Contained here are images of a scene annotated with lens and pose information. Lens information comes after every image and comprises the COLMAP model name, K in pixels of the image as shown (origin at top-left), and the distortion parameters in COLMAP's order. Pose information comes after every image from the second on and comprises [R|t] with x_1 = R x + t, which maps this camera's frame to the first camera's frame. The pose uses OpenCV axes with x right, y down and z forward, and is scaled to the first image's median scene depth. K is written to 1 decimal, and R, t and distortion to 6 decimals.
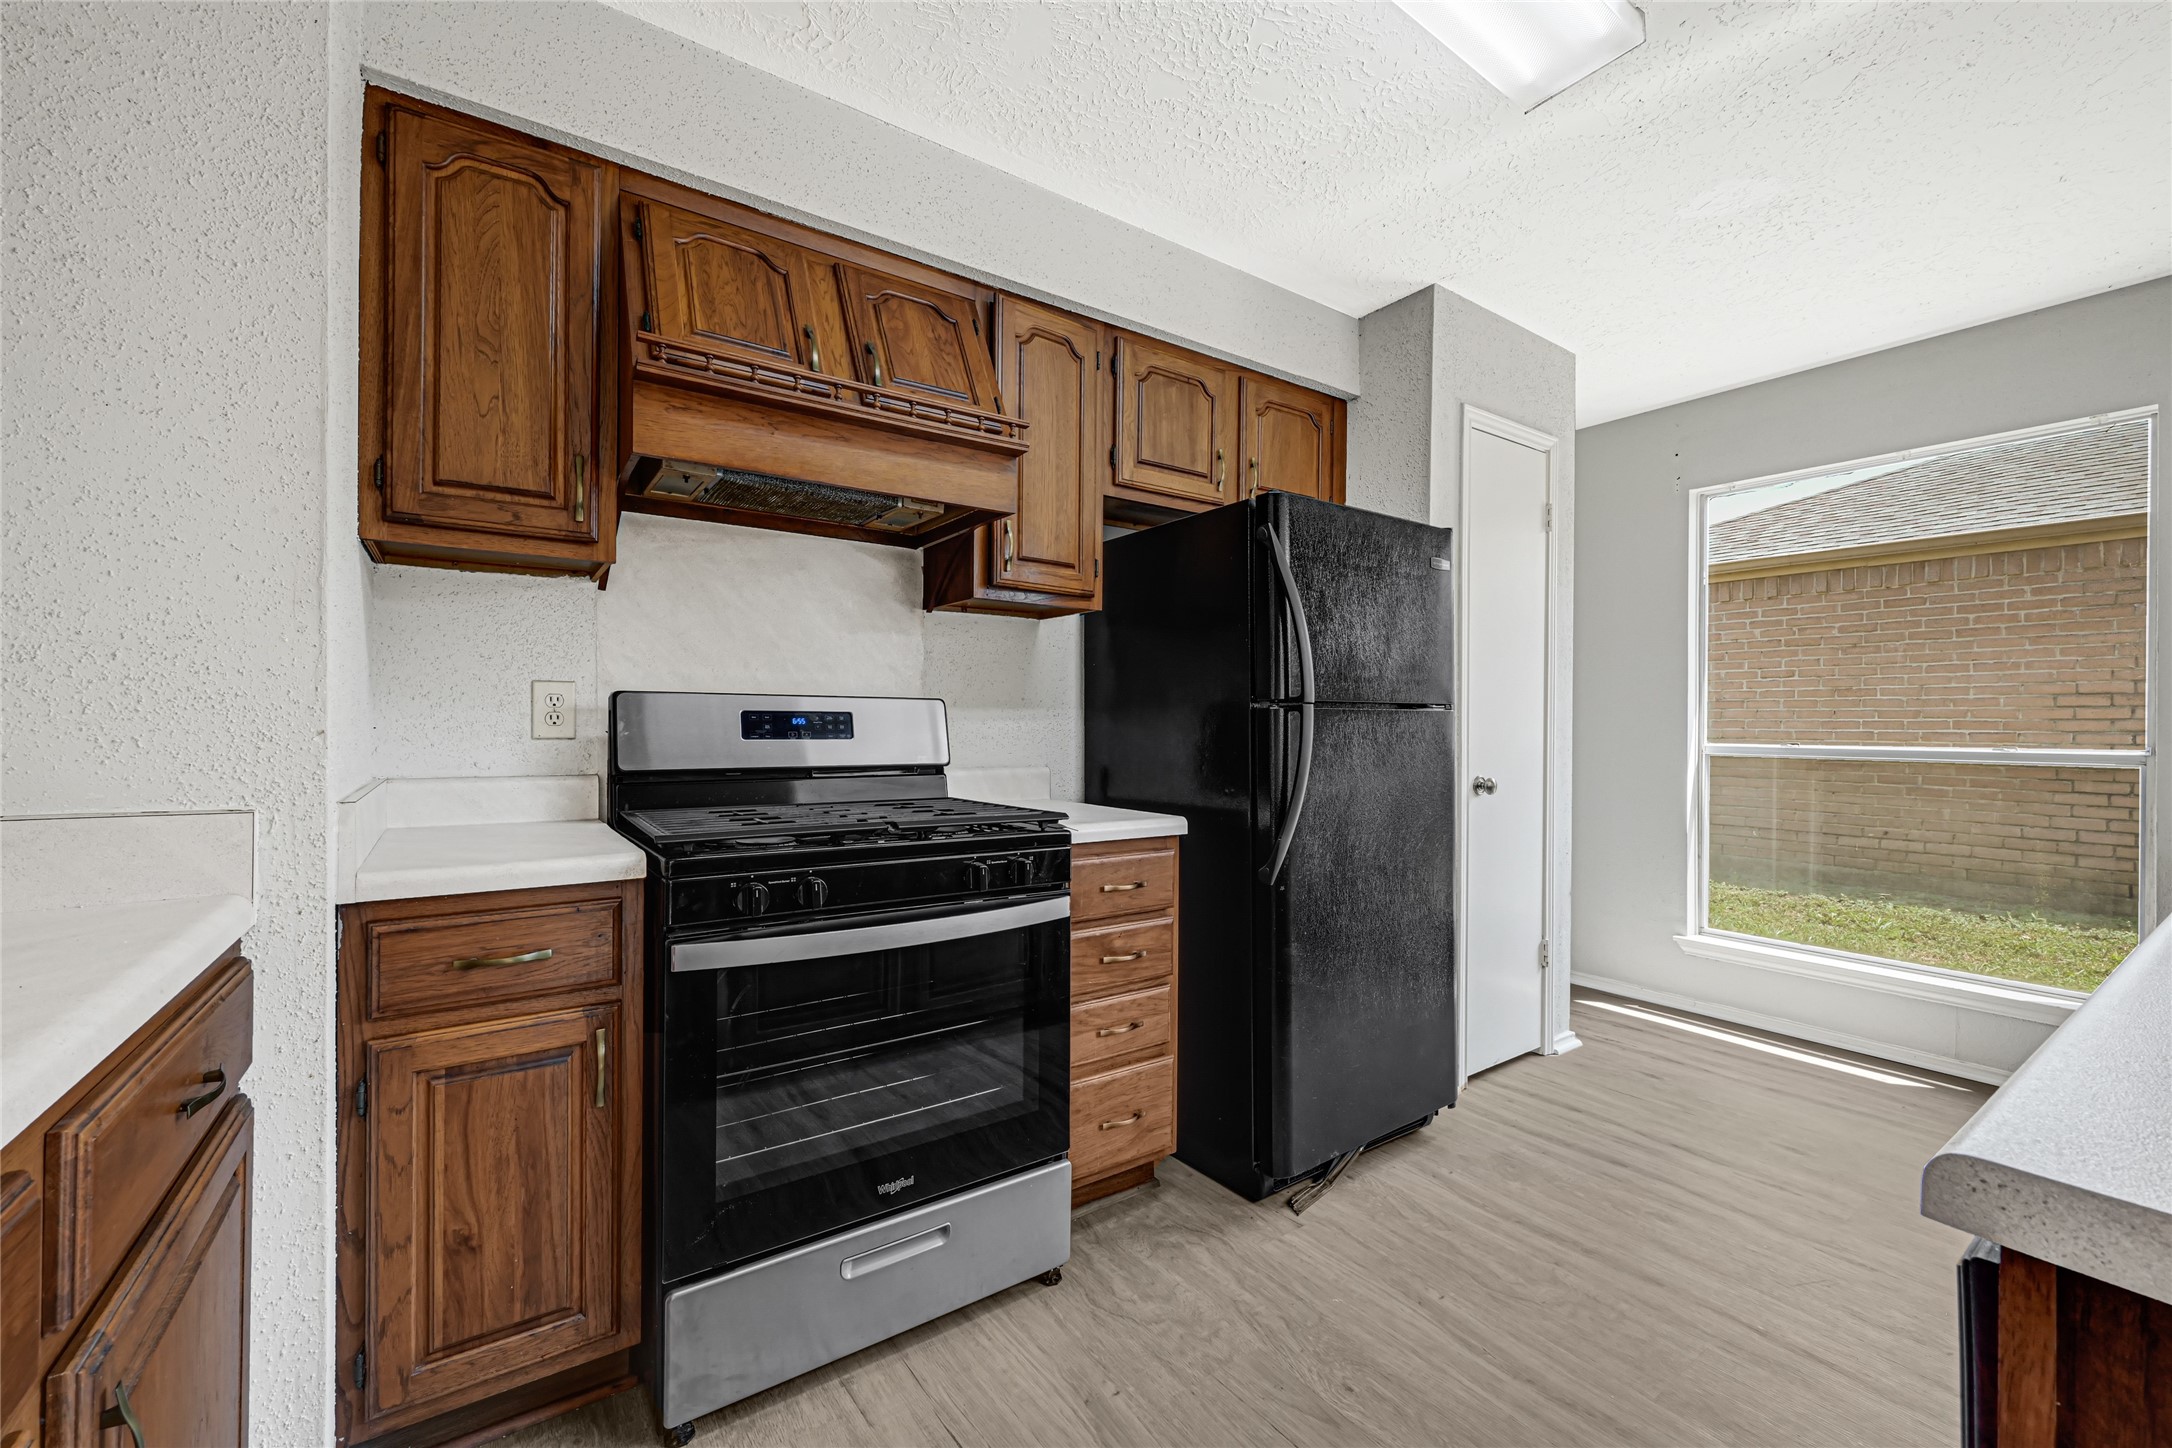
lens RADIAL K [[878.4, 0, 1074.7], [0, 878.4, 727.0], [0, 0, 1]] dist [0.001941, 0.000034]
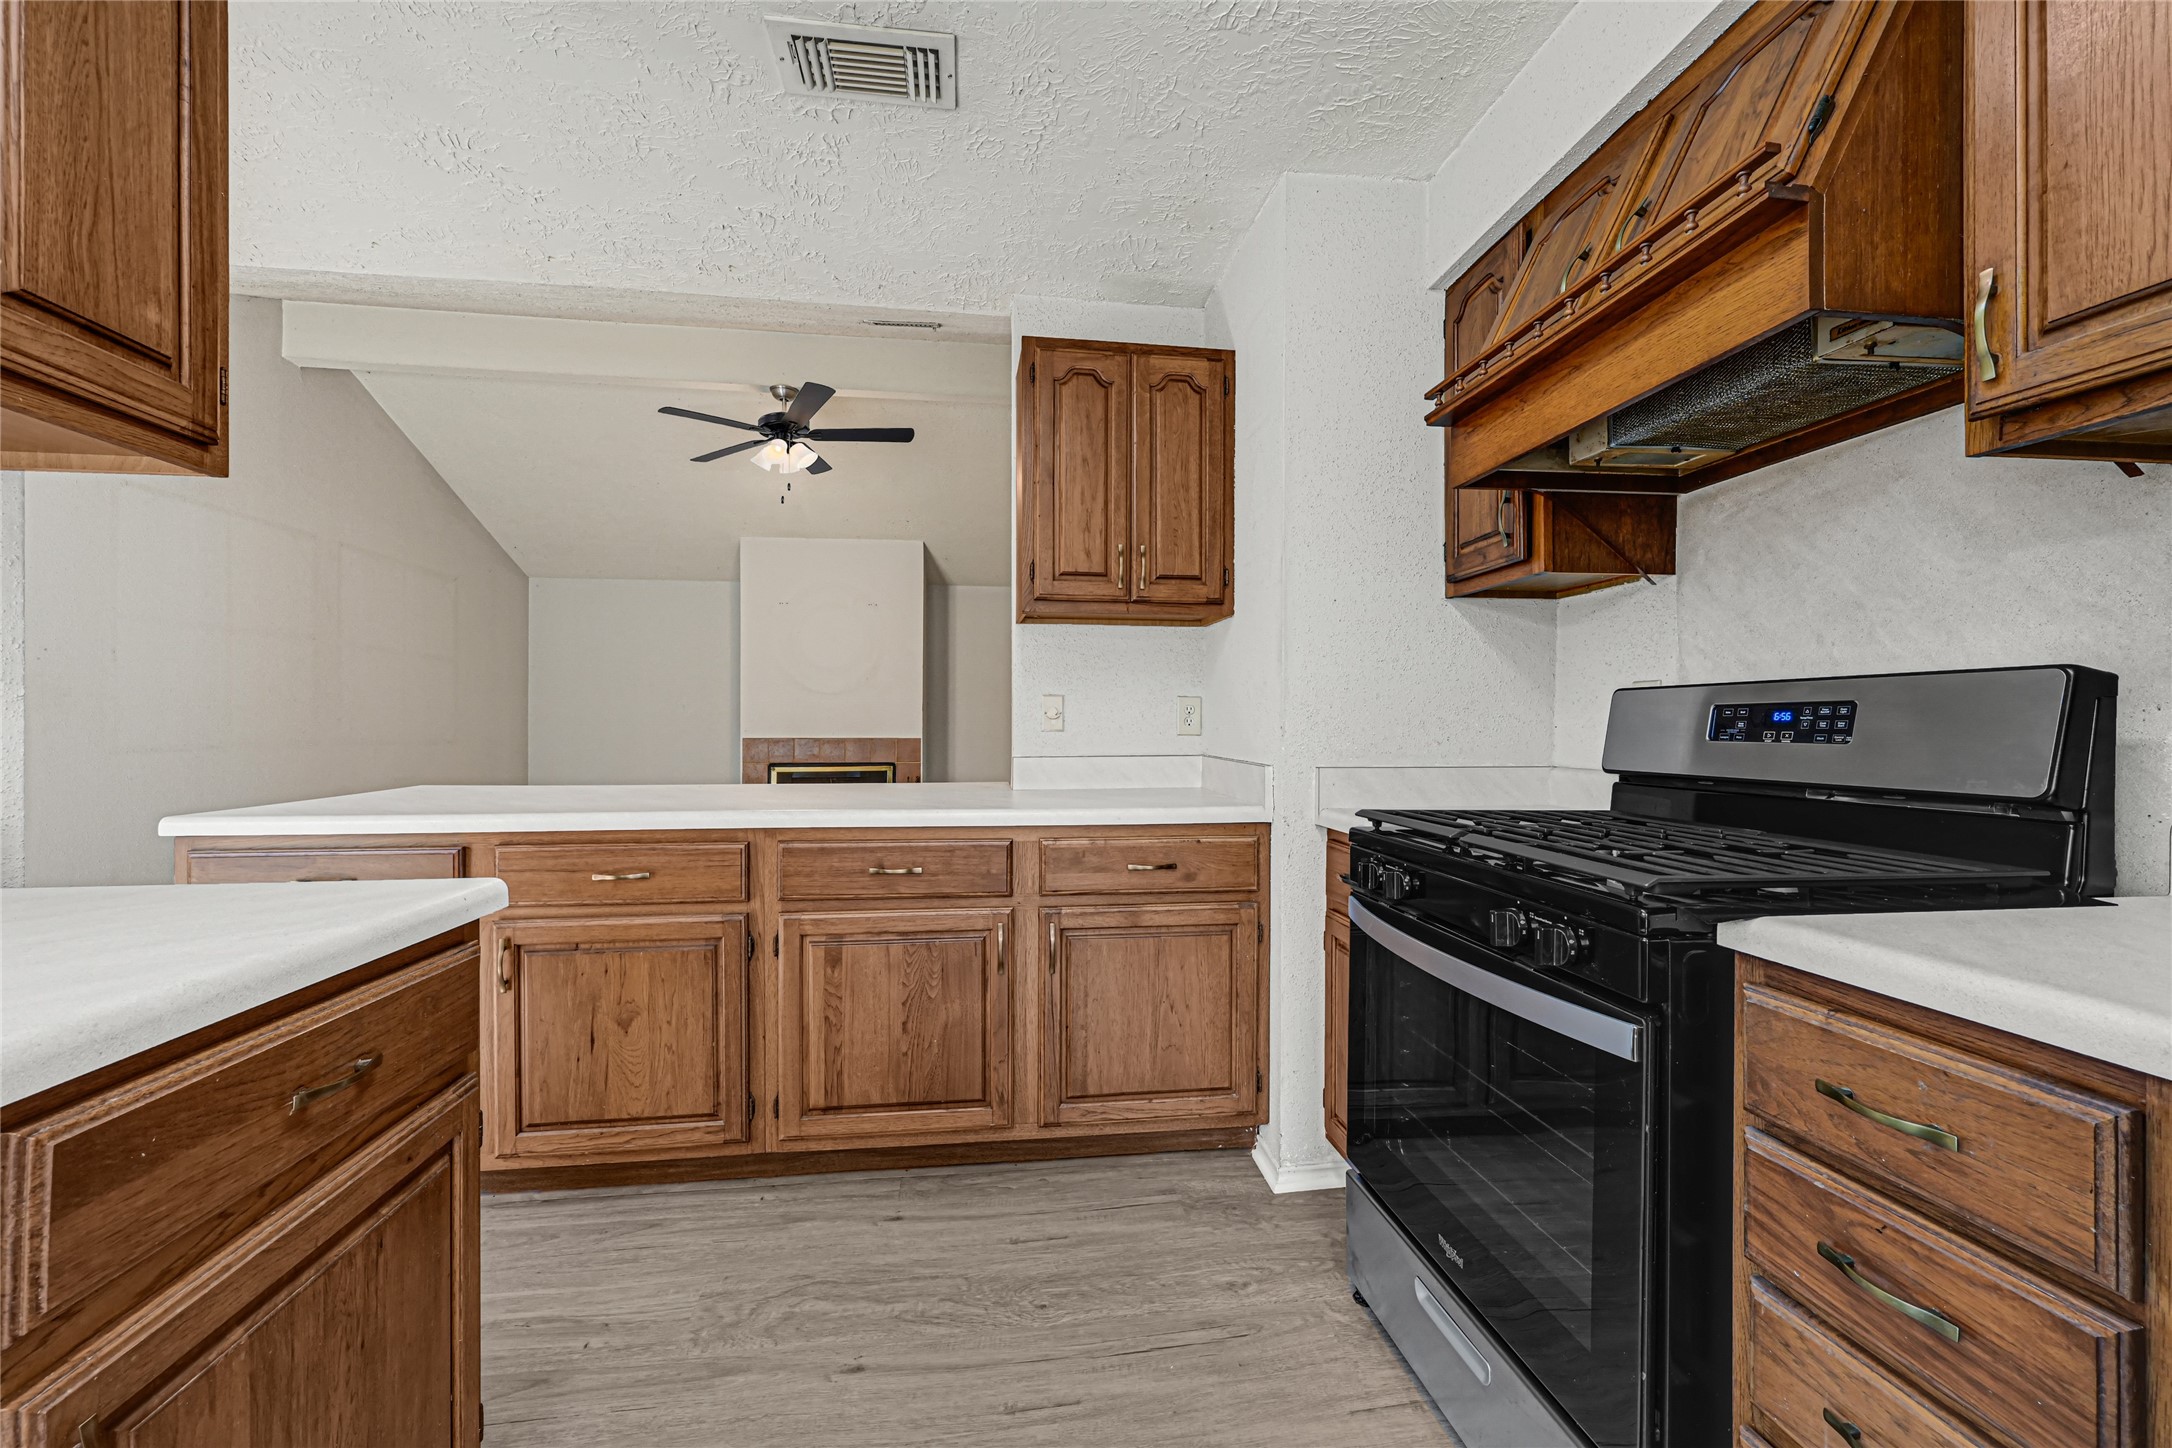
lens RADIAL K [[878.4, 0, 1091.2], [0, 878.4, 726.7], [0, 0, 1]] dist [0.001941, 0.000034]
pose [[-0.445908, -0.007197, -0.895050, 0.494947], [-0.007834, 0.999961, -0.004138, 0.007759], [0.895045, 0.005166, -0.445947, 0.720602]]
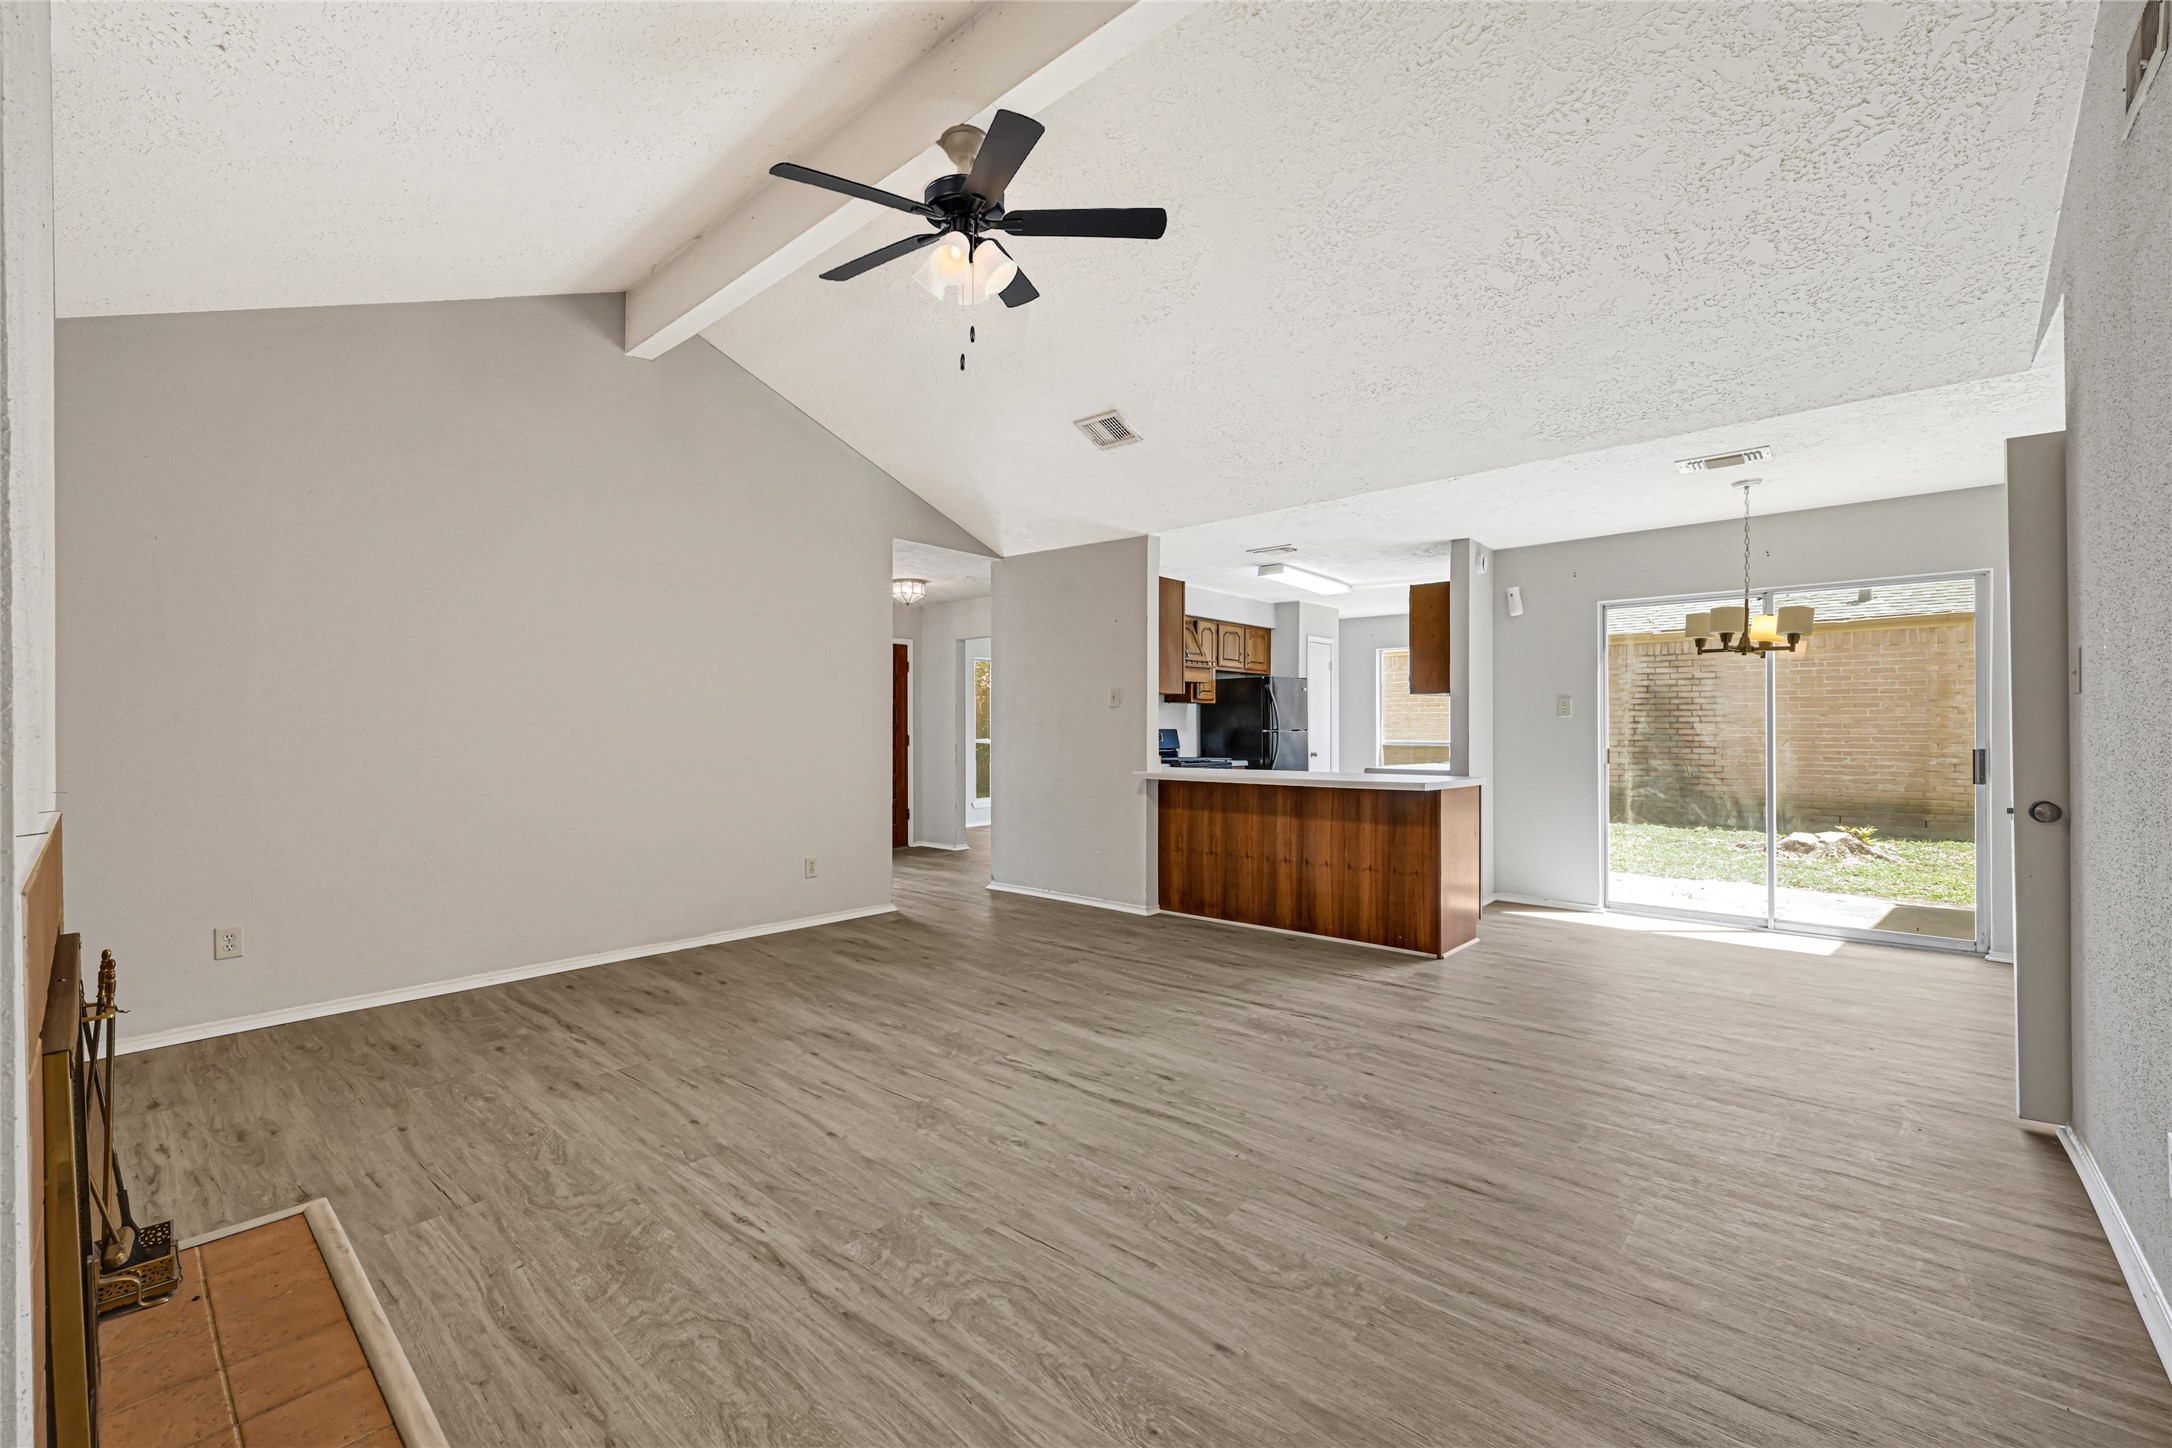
lens RADIAL K [[878.4, 0, 1094.6], [0, 878.4, 730.2], [0, 0, 1]] dist [0.001941, 0.000034]
pose [[0.969398, -0.006919, 0.245395, -1.270255], [0.007587, 0.999970, -0.001780, -0.024307], [-0.245376, 0.003587, 0.969421, -2.214914]]
